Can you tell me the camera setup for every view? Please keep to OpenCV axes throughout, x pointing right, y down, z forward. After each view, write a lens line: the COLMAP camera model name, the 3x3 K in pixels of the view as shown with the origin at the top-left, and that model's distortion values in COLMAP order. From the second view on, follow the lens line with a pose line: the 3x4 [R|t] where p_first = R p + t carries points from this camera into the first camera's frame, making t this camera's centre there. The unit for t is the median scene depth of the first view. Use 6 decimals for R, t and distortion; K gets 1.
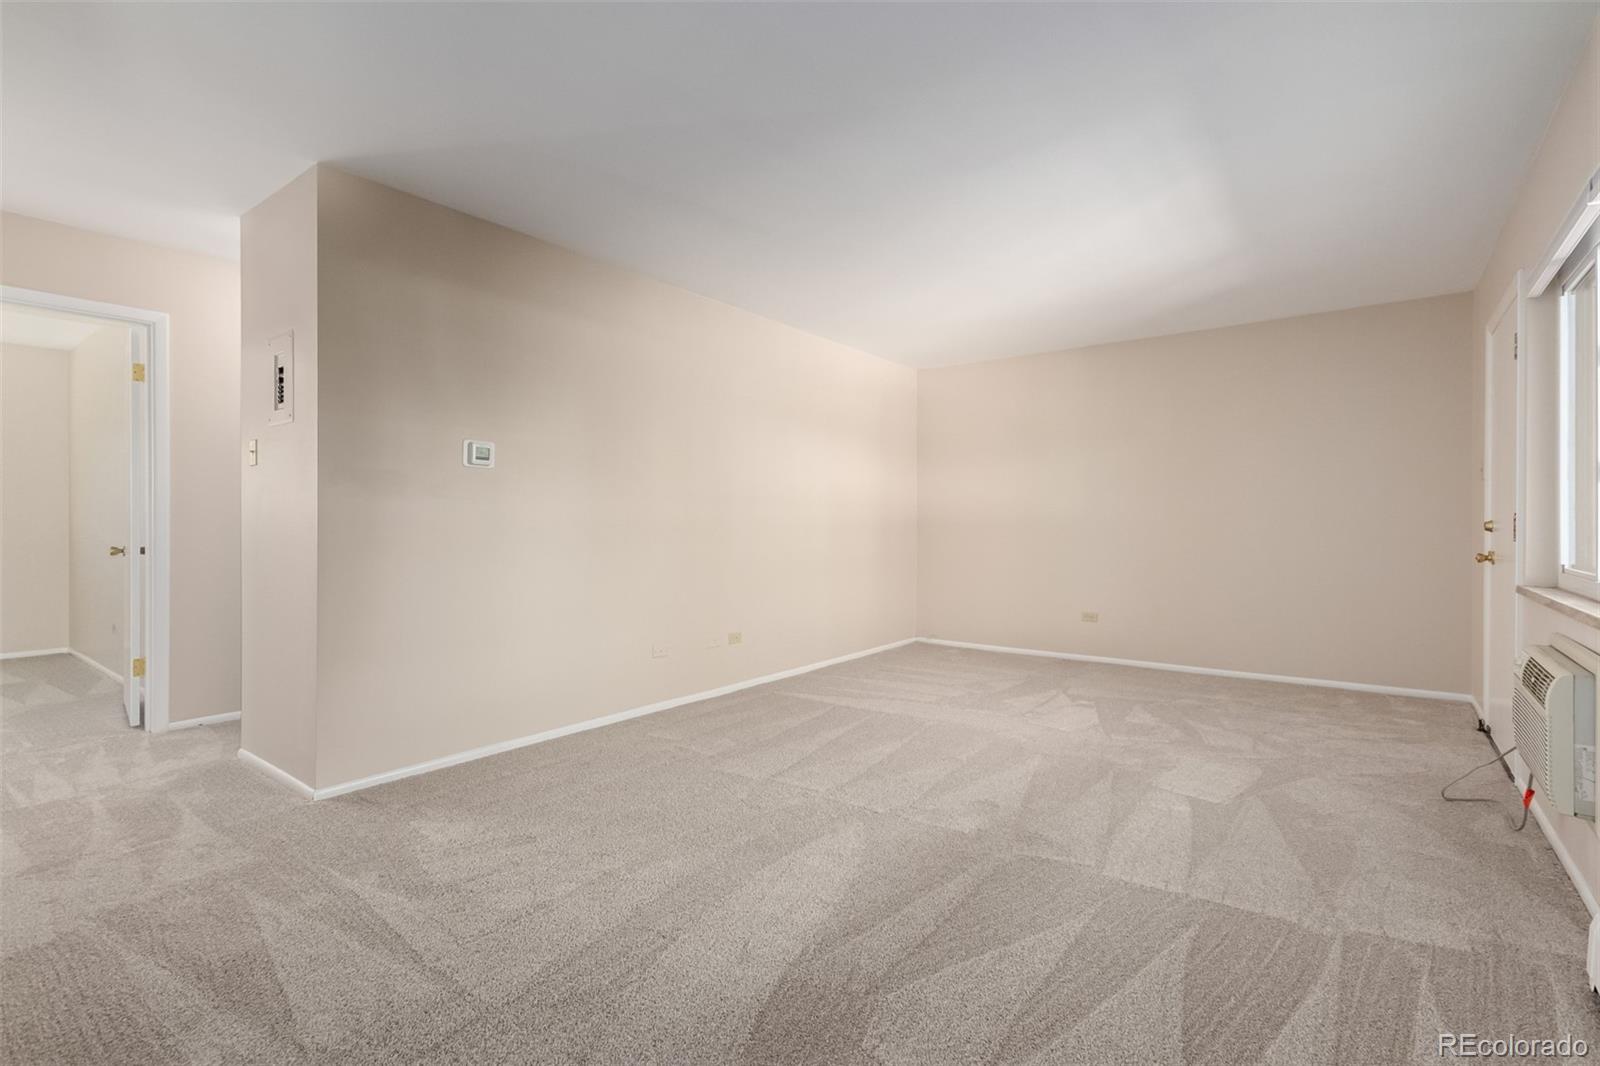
lens RADIAL K [[735.1, 0, 797.7], [0, 735.1, 524.1], [0, 0, 1]] dist [0.006870, -0.003527]
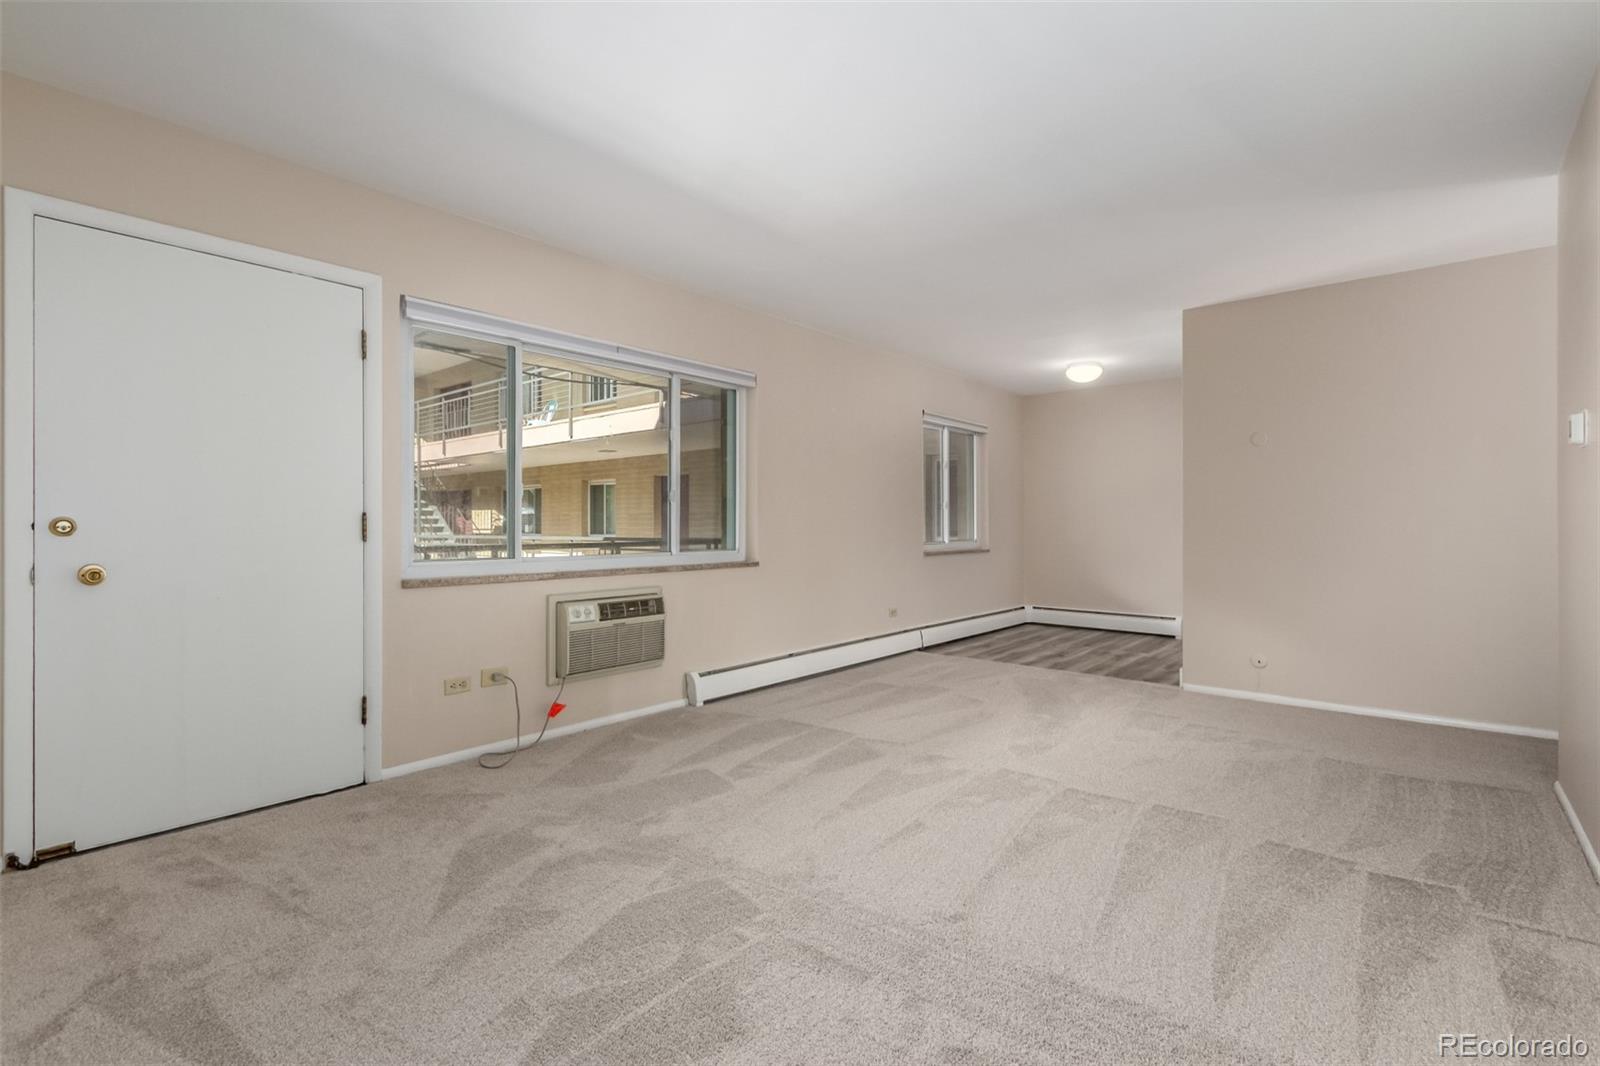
lens RADIAL K [[735.1, 0, 832.9], [0, 735.1, 528.8], [0, 0, 1]] dist [0.006870, -0.003527]
pose [[-0.999877, -0.000097, 0.015683, 0.344913], [0.000002, 0.999980, 0.006261, -0.000186], [-0.015684, 0.006261, -0.999857, 2.093746]]
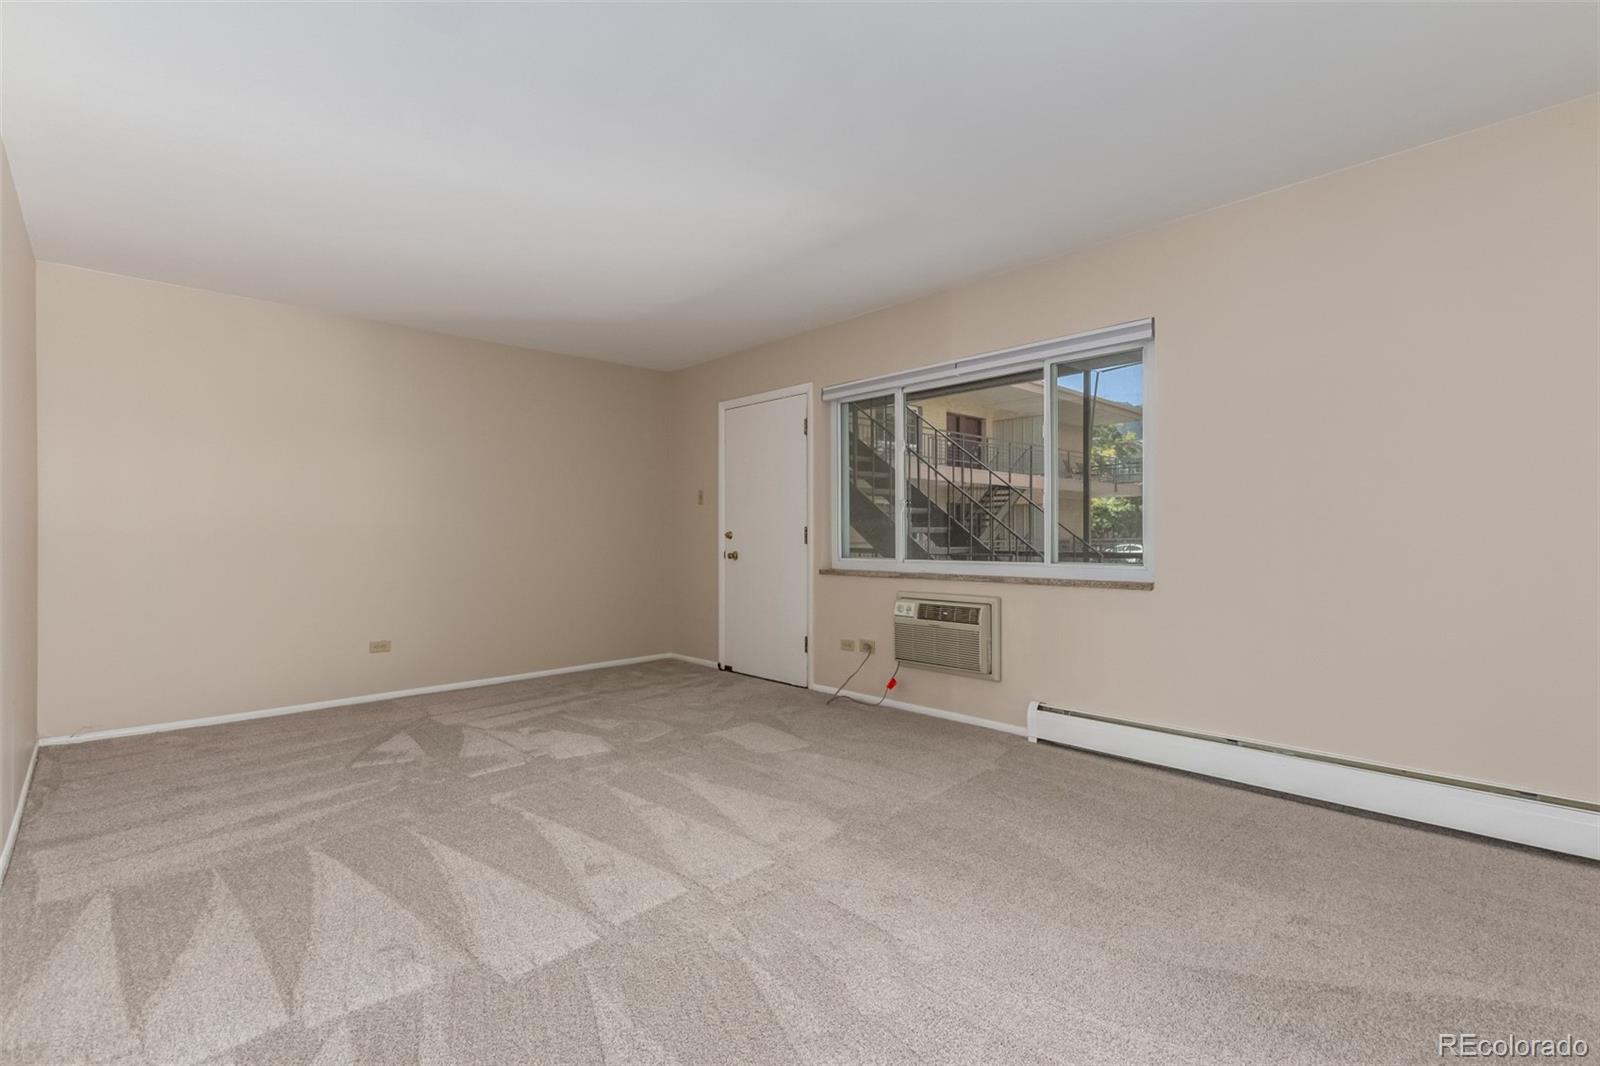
lens RADIAL K [[735.1, 0, 809.5], [0, 735.1, 536.7], [0, 0, 1]] dist [0.006870, -0.003527]
pose [[0.146304, -0.003941, 0.989232, -0.707339], [0.004456, 0.999985, 0.003324, 0.001912], [-0.989230, 0.003921, 0.146319, 0.790685]]
